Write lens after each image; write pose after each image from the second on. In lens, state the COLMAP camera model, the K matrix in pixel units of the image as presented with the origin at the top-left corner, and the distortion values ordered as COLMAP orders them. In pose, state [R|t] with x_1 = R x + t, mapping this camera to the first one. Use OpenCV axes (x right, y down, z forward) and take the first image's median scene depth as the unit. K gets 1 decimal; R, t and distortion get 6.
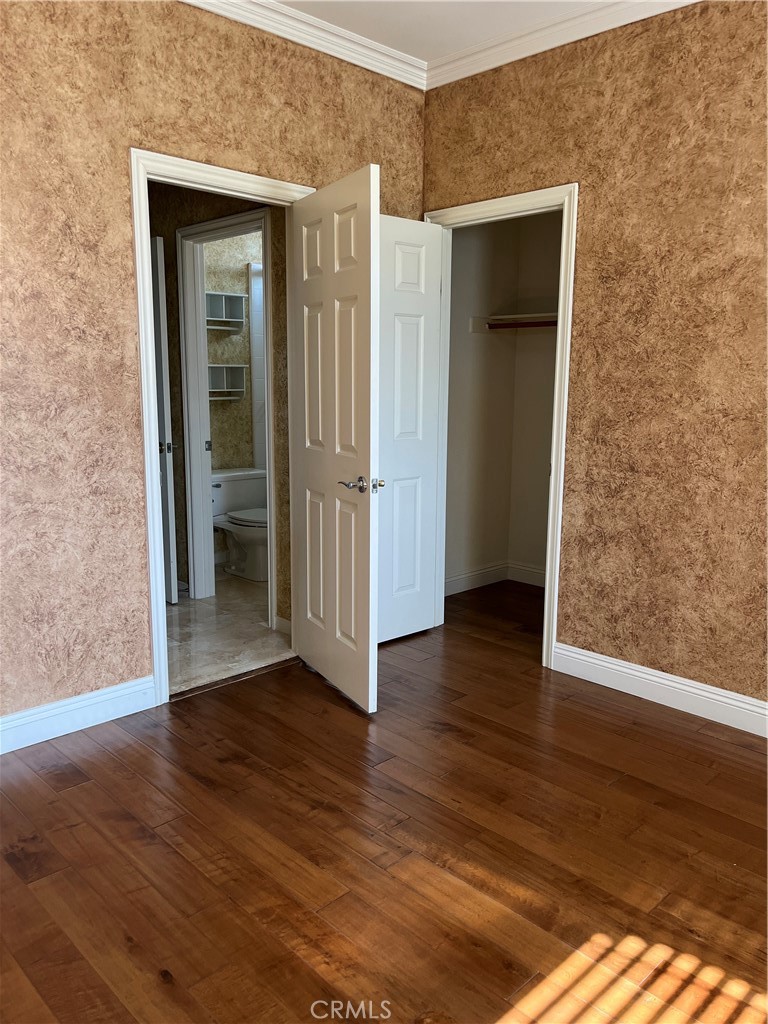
lens RADIAL K [[780.1, 0, 384.0], [0, 780.1, 512.0], [0, 0, 1]] dist [0.062601, -0.068321]
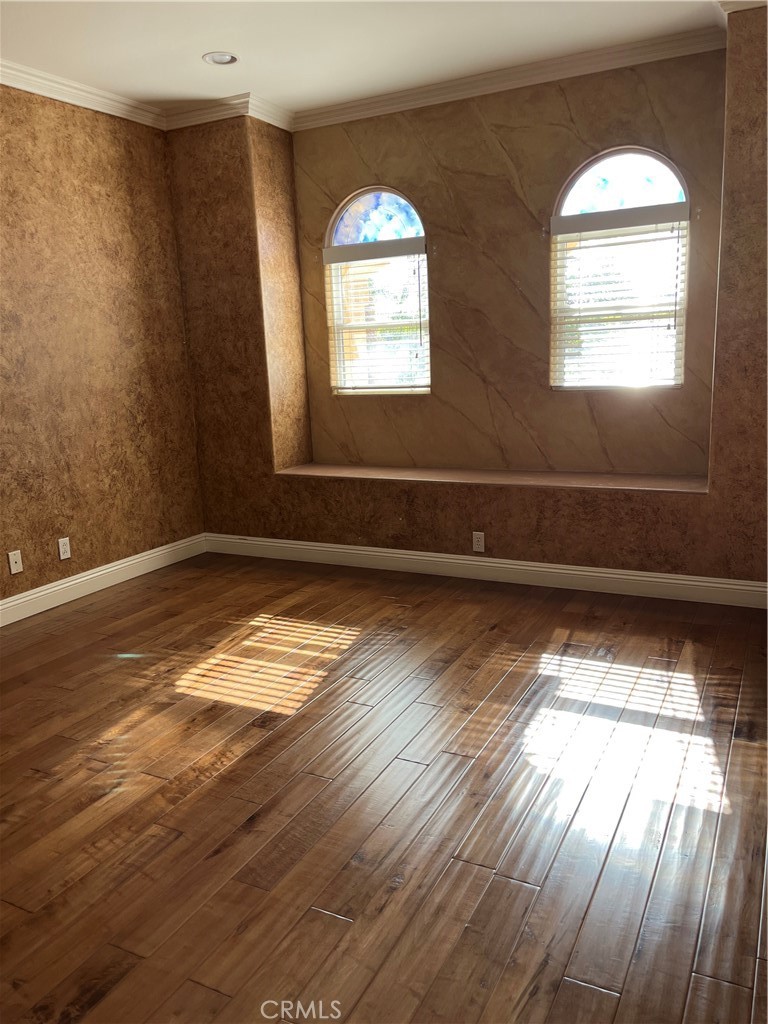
lens RADIAL K [[780.1, 0, 384.0], [0, 780.1, 512.0], [0, 0, 1]] dist [0.062601, -0.068321]
pose [[-0.321543, -0.181538, 0.929330, -1.327382], [0.203668, 0.945219, 0.255110, -0.148399], [-0.924732, 0.271303, -0.266955, 0.938284]]
